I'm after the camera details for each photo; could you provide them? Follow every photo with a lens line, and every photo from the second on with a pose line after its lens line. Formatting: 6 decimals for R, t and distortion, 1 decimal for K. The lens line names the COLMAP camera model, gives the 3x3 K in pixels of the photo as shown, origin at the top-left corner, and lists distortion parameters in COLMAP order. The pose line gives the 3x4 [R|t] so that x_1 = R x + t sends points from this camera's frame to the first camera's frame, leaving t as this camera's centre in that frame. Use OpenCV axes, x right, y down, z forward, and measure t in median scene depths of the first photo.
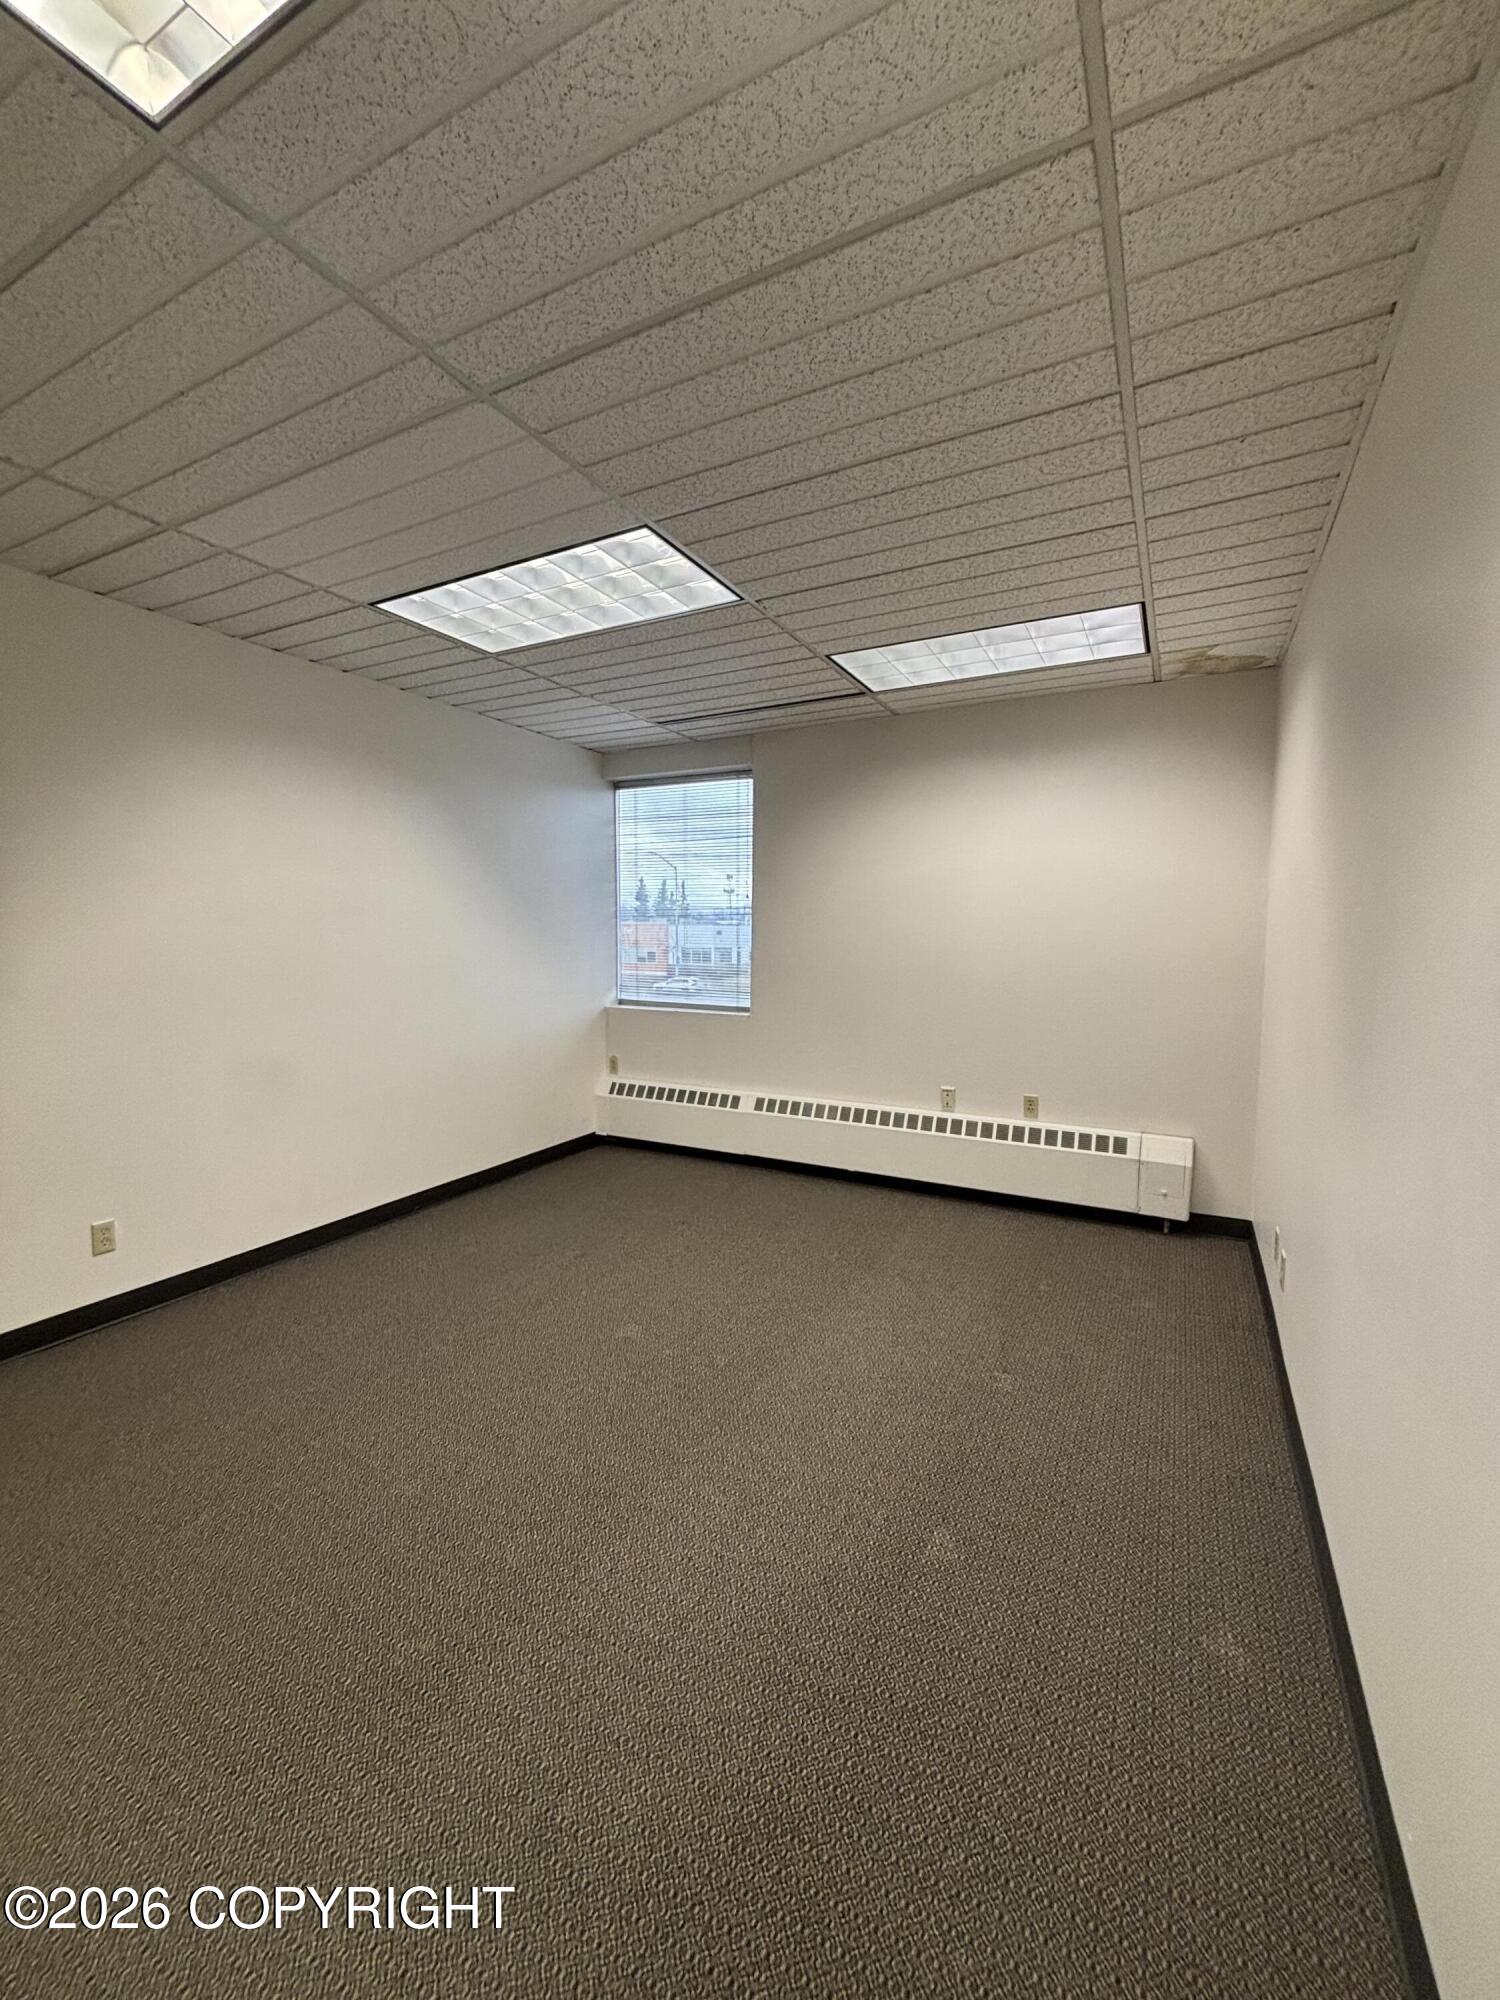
lens RADIAL K [[808.4, 0, 752.7], [0, 808.4, 993.8], [0, 0, 1]] dist [0.000281, 0.000087]
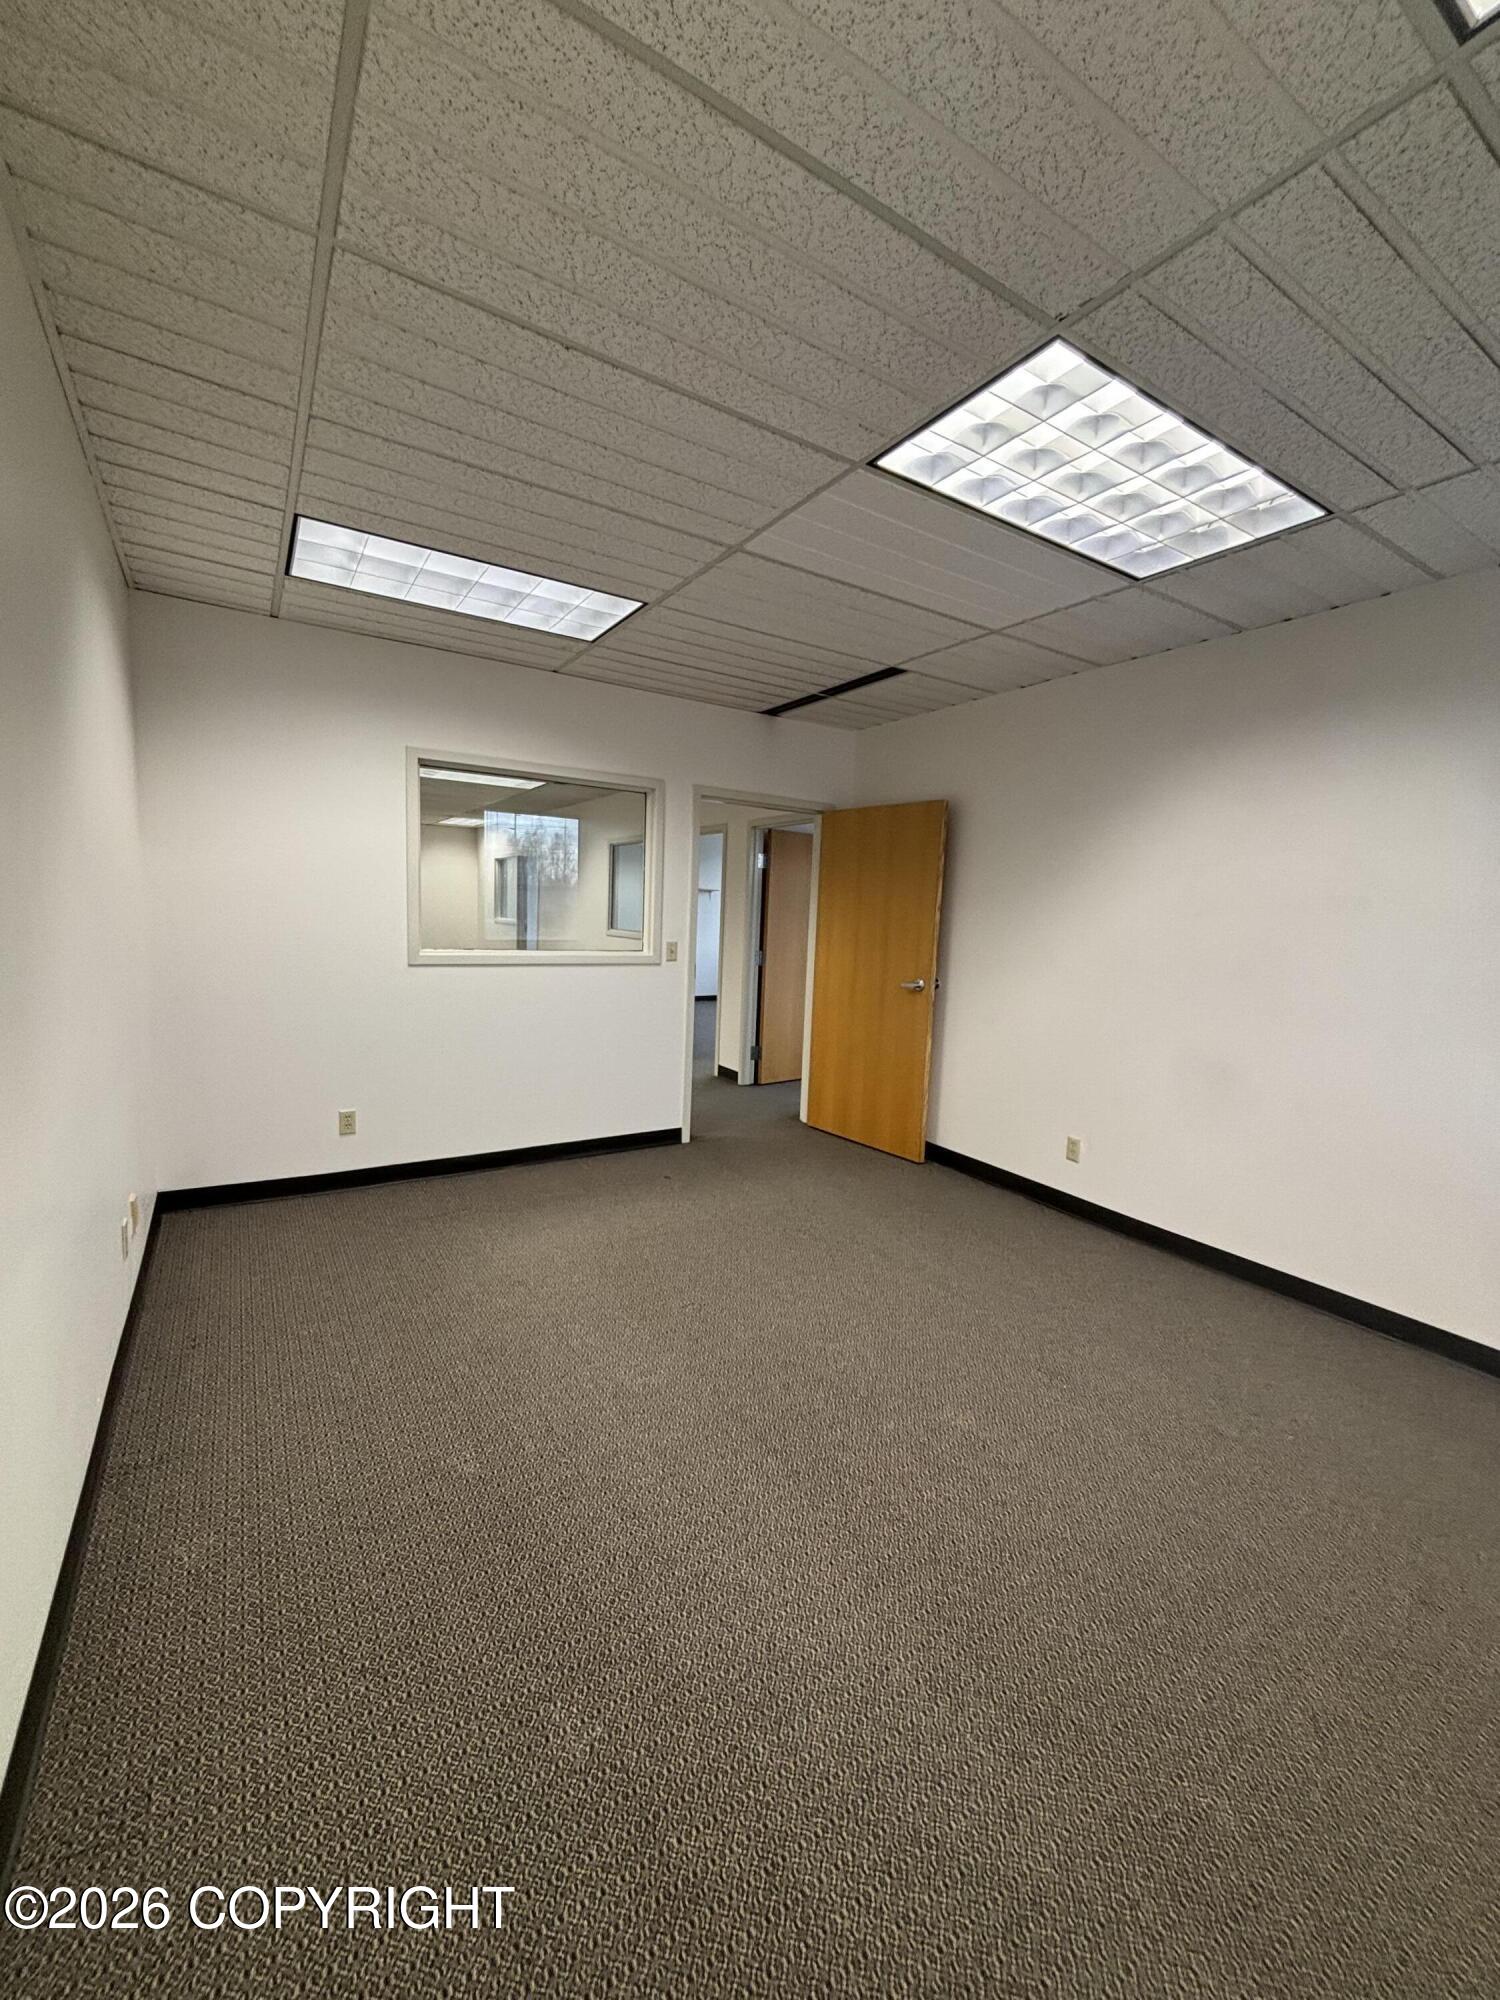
lens RADIAL K [[808.4, 0, 752.7], [0, 808.4, 993.8], [0, 0, 1]] dist [0.000281, 0.000087]
pose [[-0.490718, 0.073070, -0.868249, 0.643614], [-0.103860, 0.984468, 0.141550, -0.093677], [0.865106, 0.159638, -0.475507, 1.195682]]
